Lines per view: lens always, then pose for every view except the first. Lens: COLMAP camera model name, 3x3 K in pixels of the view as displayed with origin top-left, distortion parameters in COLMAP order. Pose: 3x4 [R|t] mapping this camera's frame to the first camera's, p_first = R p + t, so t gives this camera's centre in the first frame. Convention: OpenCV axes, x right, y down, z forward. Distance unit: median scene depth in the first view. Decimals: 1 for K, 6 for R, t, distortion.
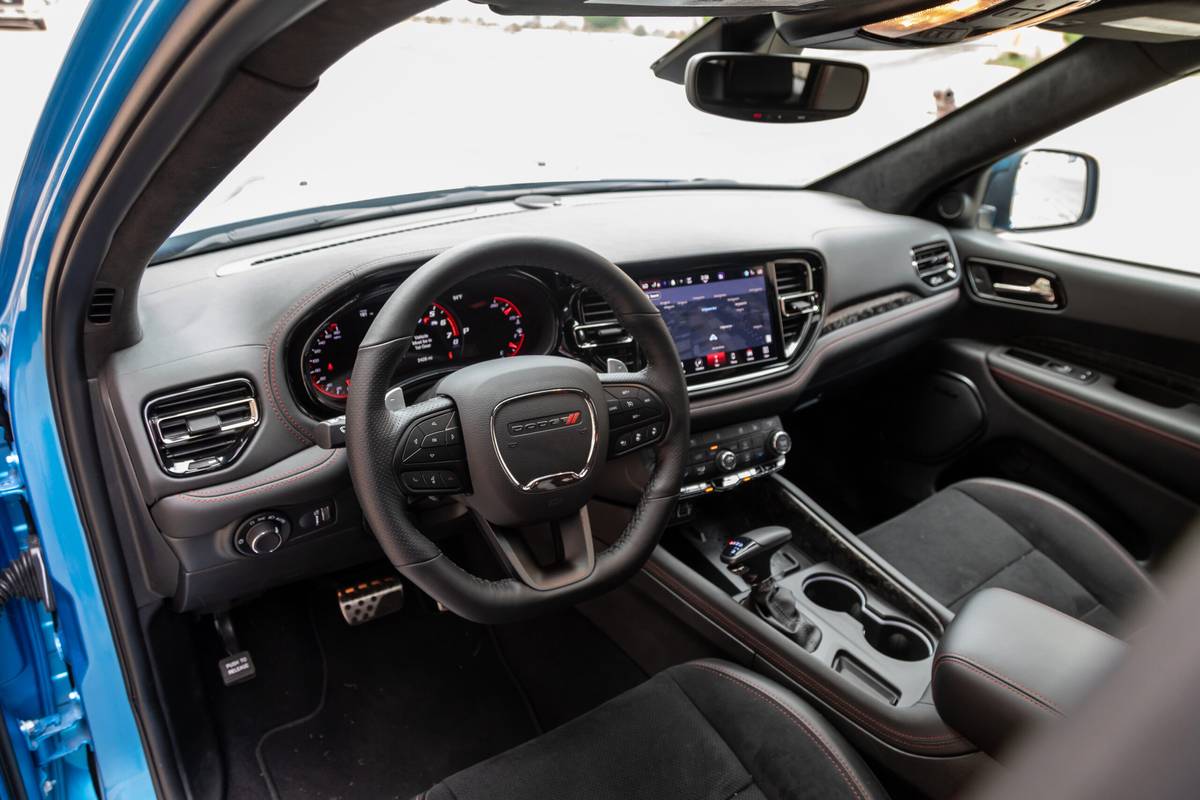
lens RADIAL K [[809.7, 0, 602.7], [0, 809.7, 399.4], [0, 0, 1]] dist [-0.005640, 0.002554]
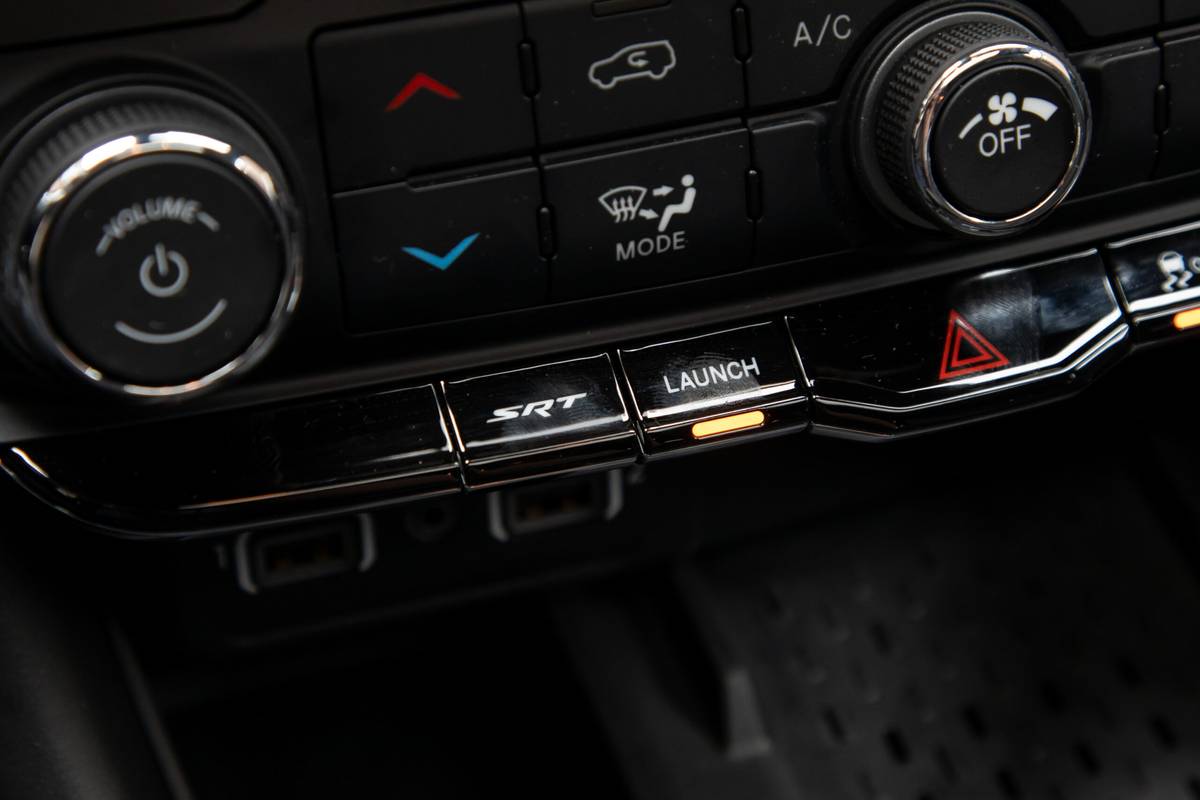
lens RADIAL K [[2956.7, 0, 603.0], [0, 2956.7, 396.9], [0, 0, 1]] dist [0.008370, 0.000000]
pose [[0.983378, 0.134657, -0.121797, 0.160722], [-0.082013, 0.927895, 0.363709, -0.010099], [0.161991, -0.347675, 0.923516, 0.710144]]
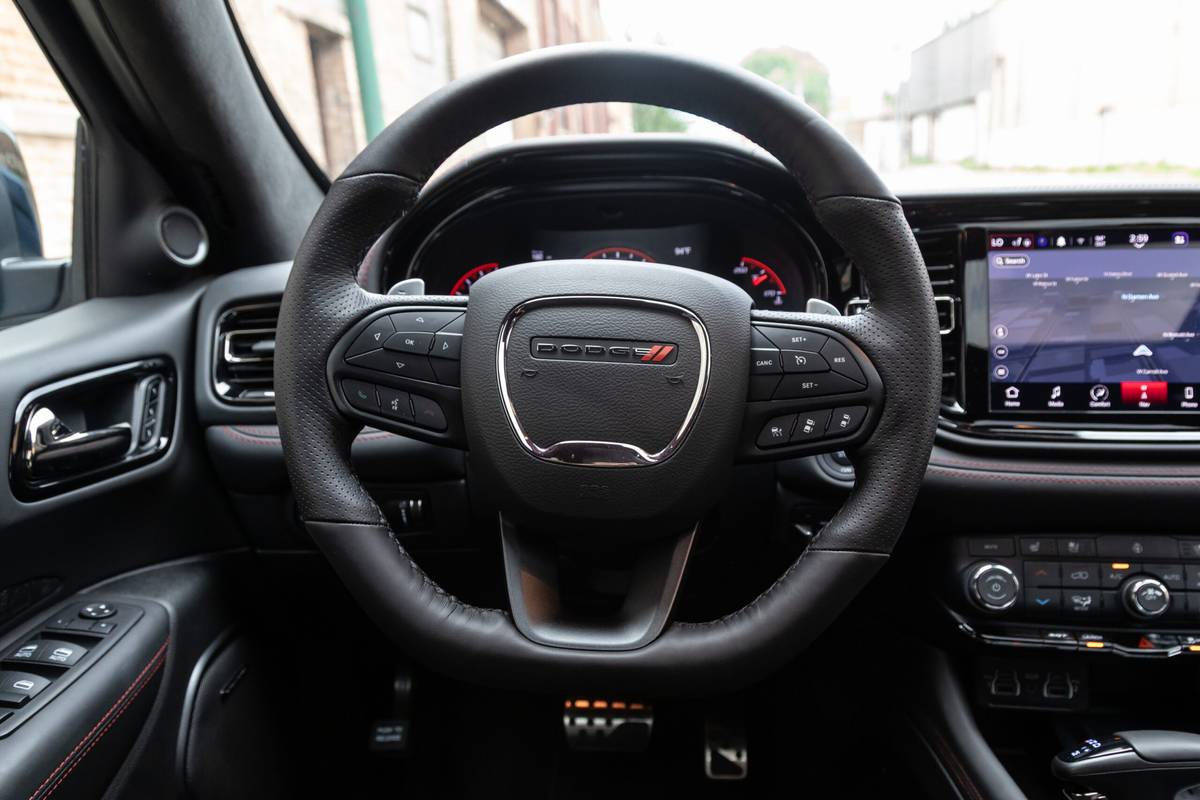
lens RADIAL K [[947.4, 0, 627.5], [0, 947.4, 455.9], [0, 0, 1]] dist [0.009597, 0.010640]
pose [[0.803680, 0.102267, -0.586208, 0.237395], [-0.195557, 0.975796, -0.097873, 0.113656], [0.562011, 0.193296, 0.804227, 0.343828]]
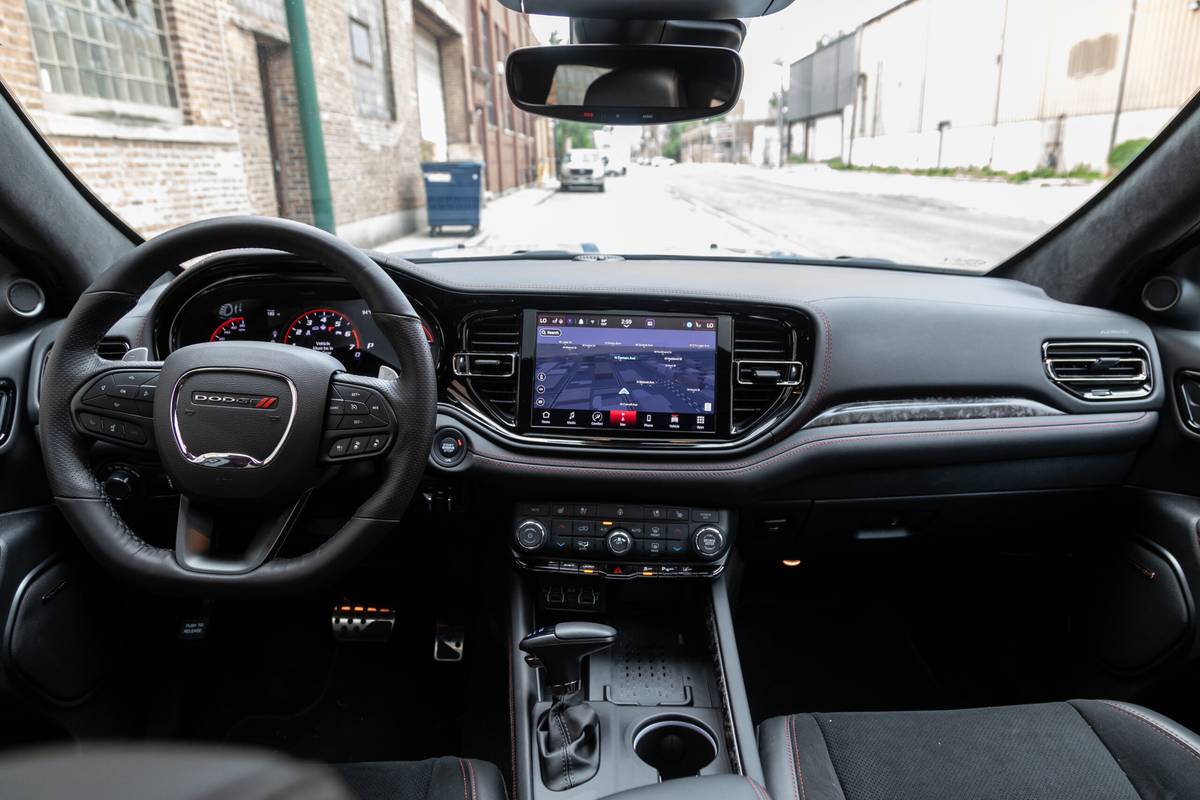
lens RADIAL K [[809.7, 0, 596.0], [0, 809.7, 403.1], [0, 0, 1]] dist [-0.005640, 0.002554]
pose [[0.835433, 0.119440, -0.536457, 0.571853], [-0.208621, 0.971961, -0.108486, 0.033257], [0.508458, 0.202549, 0.836926, 0.284632]]
